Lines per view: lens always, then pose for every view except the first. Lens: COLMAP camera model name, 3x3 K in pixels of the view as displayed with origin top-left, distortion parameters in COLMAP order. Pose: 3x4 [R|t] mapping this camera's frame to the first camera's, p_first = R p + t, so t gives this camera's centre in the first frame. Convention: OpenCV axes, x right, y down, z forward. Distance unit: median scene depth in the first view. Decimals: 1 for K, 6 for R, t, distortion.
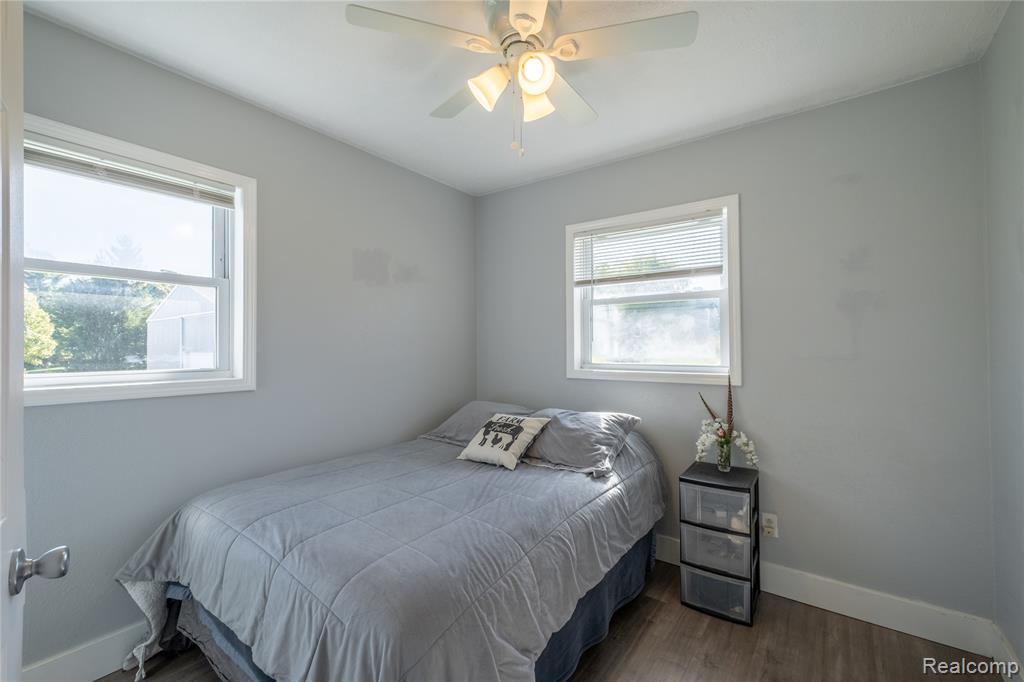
lens RADIAL K [[444.0, 0, 510.7], [0, 444.0, 341.6], [0, 0, 1]] dist [0.016856, -0.002428]
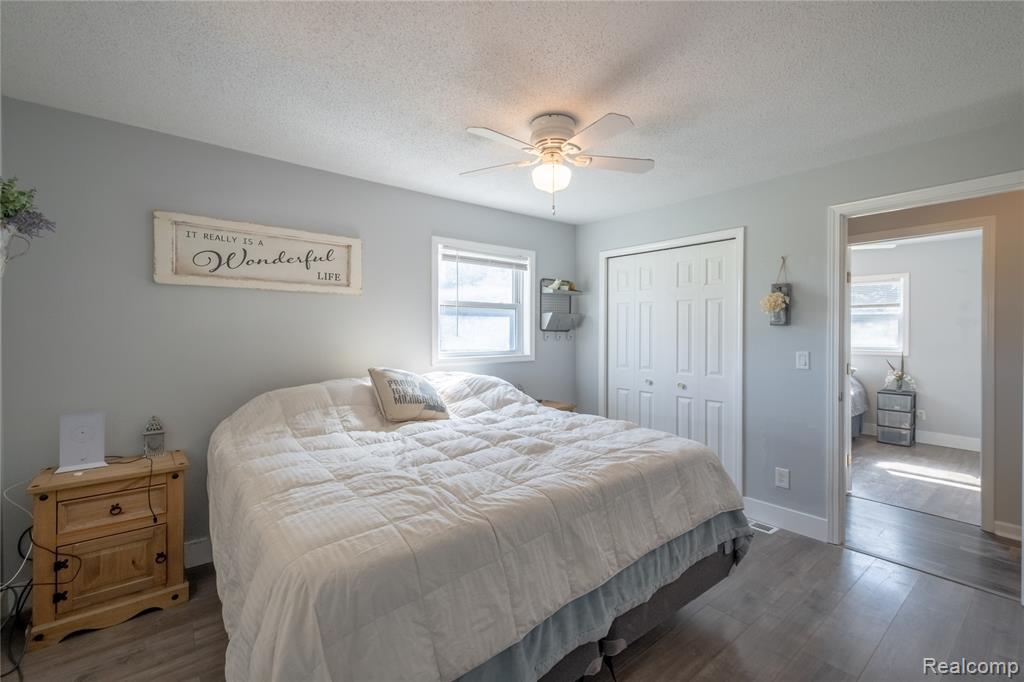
lens RADIAL K [[444.0, 0, 514.0], [0, 444.0, 336.6], [0, 0, 1]] dist [0.016856, -0.002428]
pose [[0.969665, 0.014344, -0.244018, -0.918986], [-0.009688, 0.999748, 0.020270, -0.030173], [0.244247, -0.017291, 0.969559, -1.792537]]
